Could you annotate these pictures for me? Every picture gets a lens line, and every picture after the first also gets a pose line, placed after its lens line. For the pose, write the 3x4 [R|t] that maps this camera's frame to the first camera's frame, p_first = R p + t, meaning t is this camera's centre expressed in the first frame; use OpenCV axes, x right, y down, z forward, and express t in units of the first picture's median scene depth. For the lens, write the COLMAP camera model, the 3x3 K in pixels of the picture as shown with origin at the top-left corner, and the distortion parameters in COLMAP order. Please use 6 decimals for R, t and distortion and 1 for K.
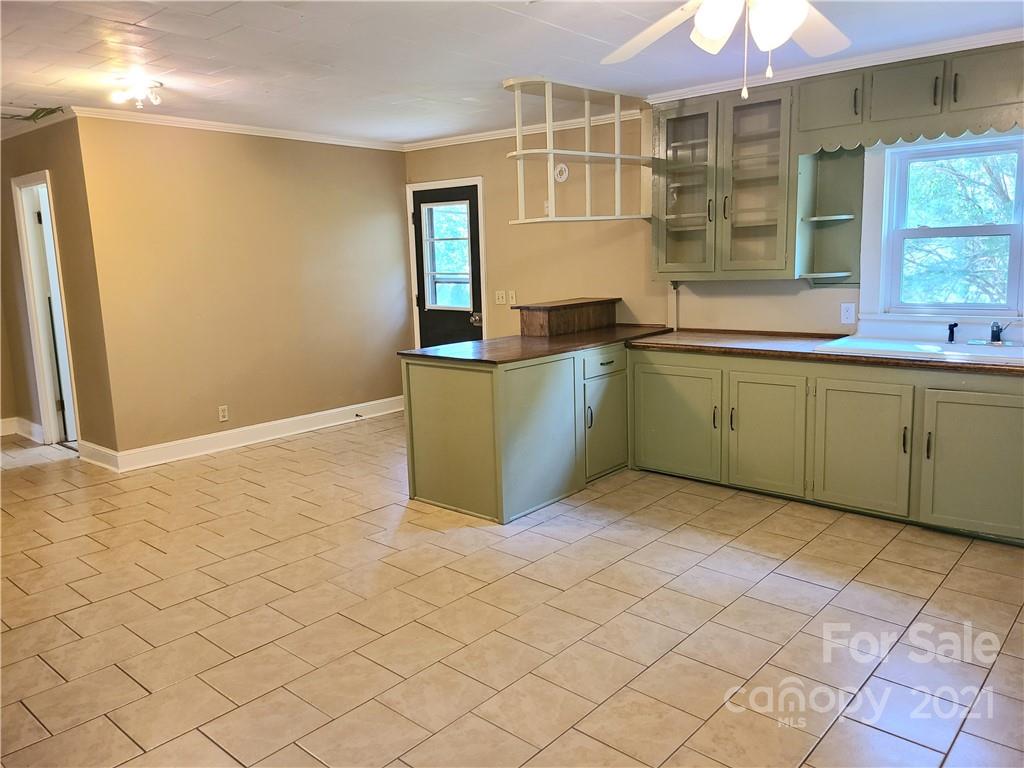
lens RADIAL K [[762.8, 0, 513.0], [0, 762.8, 373.3], [0, 0, 1]] dist [0.066151, -0.052871]
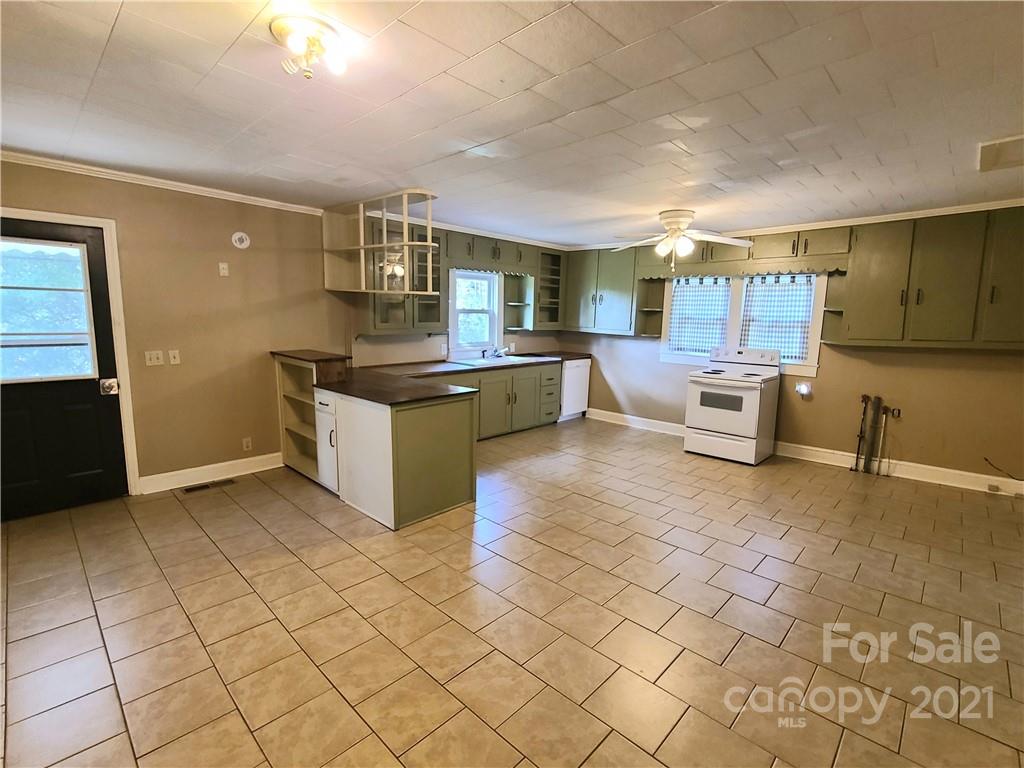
lens RADIAL K [[475.4, 0, 516.3], [0, 475.4, 383.8], [0, 0, 1]] dist [0.000318, -0.000388]
pose [[0.036267, -0.121177, 0.991968, -0.816169], [0.135055, 0.984109, 0.115279, -0.108829], [-0.990174, 0.129790, 0.052056, 0.778586]]
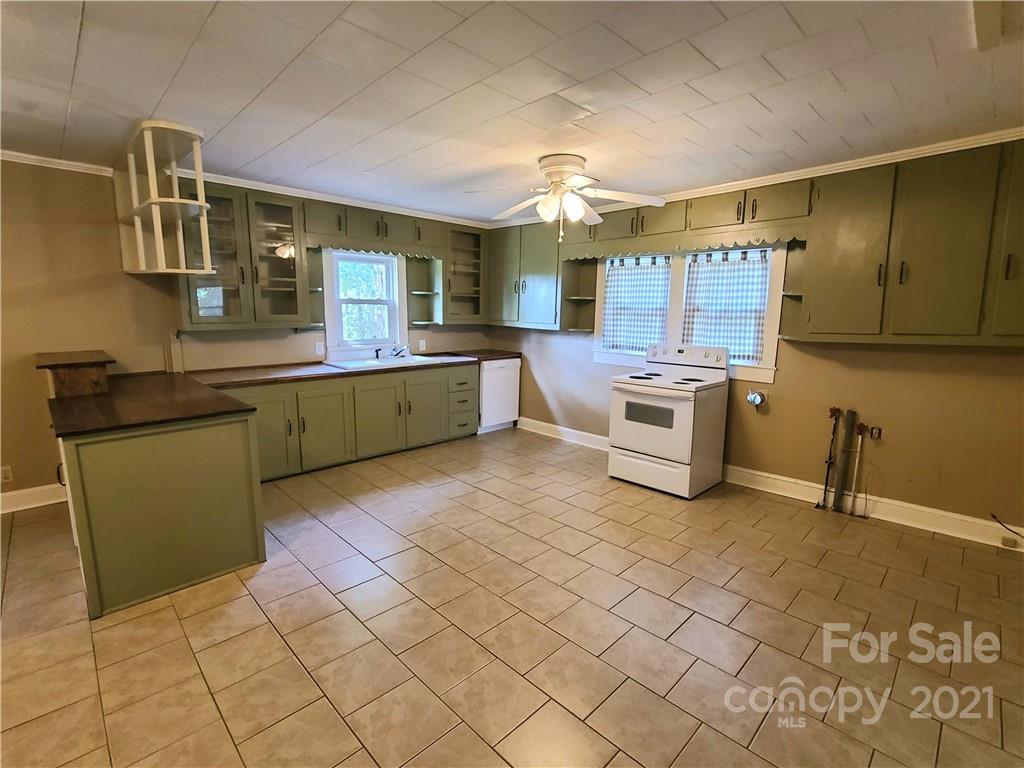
lens RADIAL K [[475.4, 0, 516.3], [0, 475.4, 383.8], [0, 0, 1]] dist [0.000318, -0.000388]
pose [[0.066817, -0.129665, 0.989304, -0.558922], [0.140605, 0.982849, 0.119322, -0.066604], [-0.987809, 0.131128, 0.083903, 0.524952]]
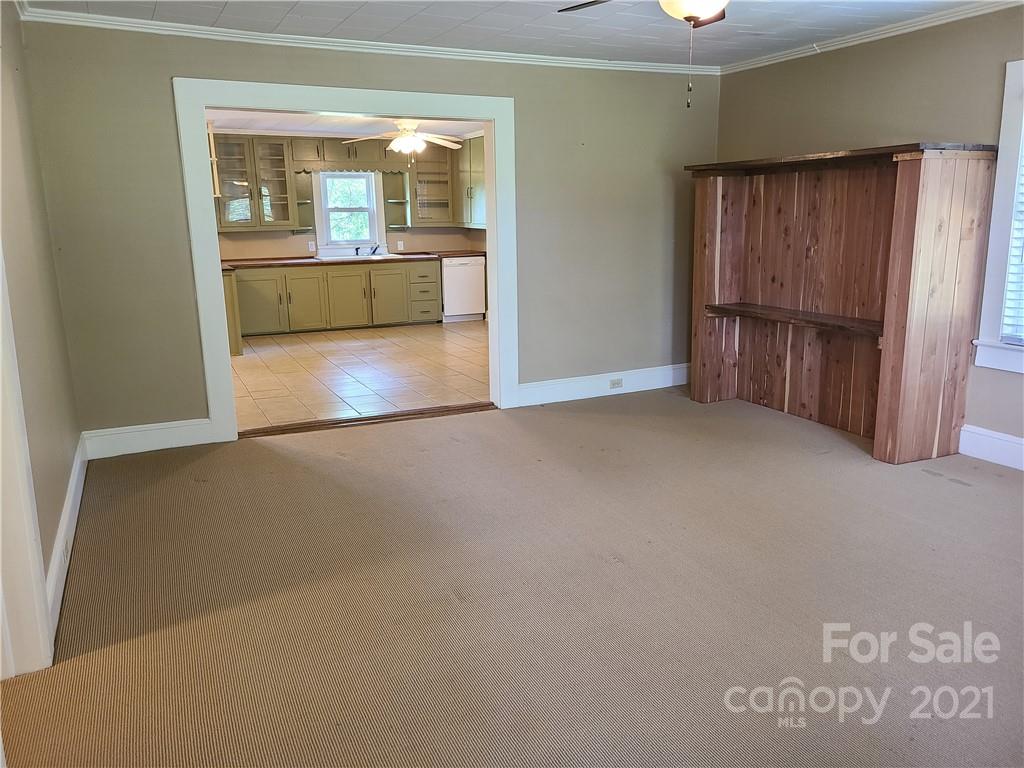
lens RADIAL K [[765.3, 0, 509.4], [0, 765.3, 377.6], [0, 0, 1]] dist [0.069362, -0.055458]
pose [[0.404612, -0.169222, 0.898695, -1.379607], [0.150458, 0.981656, 0.117104, 0.117229], [-0.902026, 0.087834, 0.422651, -0.391337]]
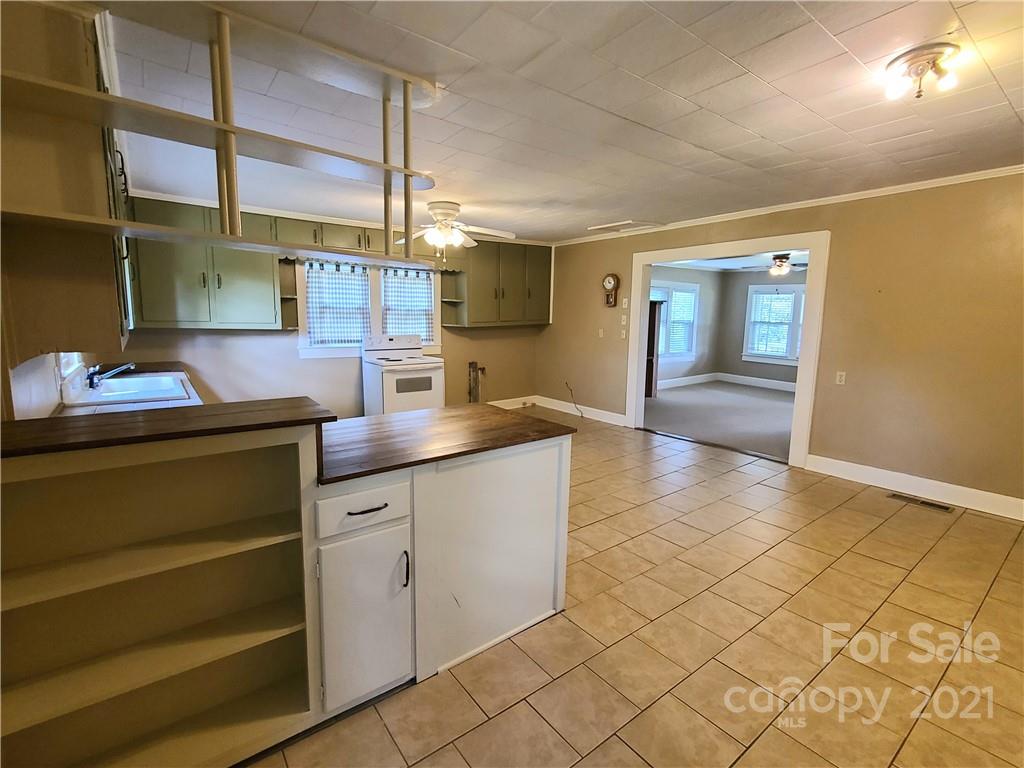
lens RADIAL K [[475.4, 0, 516.3], [0, 475.4, 383.8], [0, 0, 1]] dist [0.000318, -0.000388]
pose [[-0.981909, -0.014224, 0.188819, -0.179915], [0.040999, 0.957549, 0.285340, -0.208938], [-0.184862, 0.287919, -0.939643, 1.443230]]
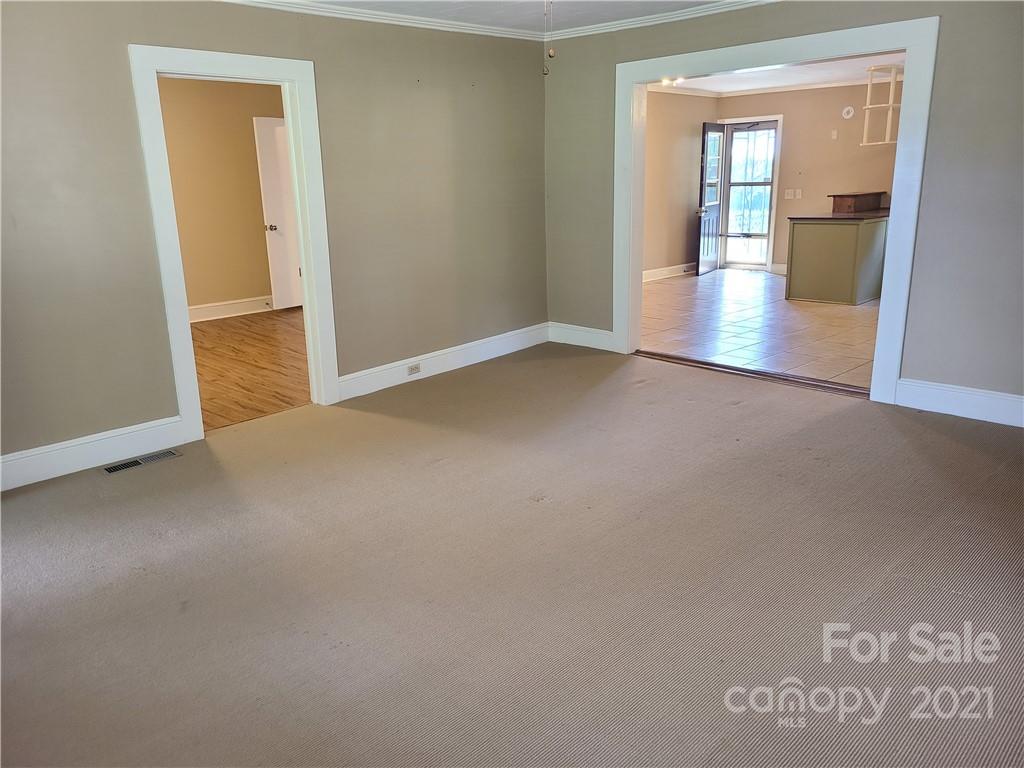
lens RADIAL K [[765.3, 0, 509.4], [0, 765.3, 377.6], [0, 0, 1]] dist [0.069362, -0.055458]
pose [[0.998467, 0.016605, -0.052802, -0.716944], [-0.011324, 0.995044, 0.098791, 0.180278], [0.054180, -0.098042, 0.993706, -0.928892]]
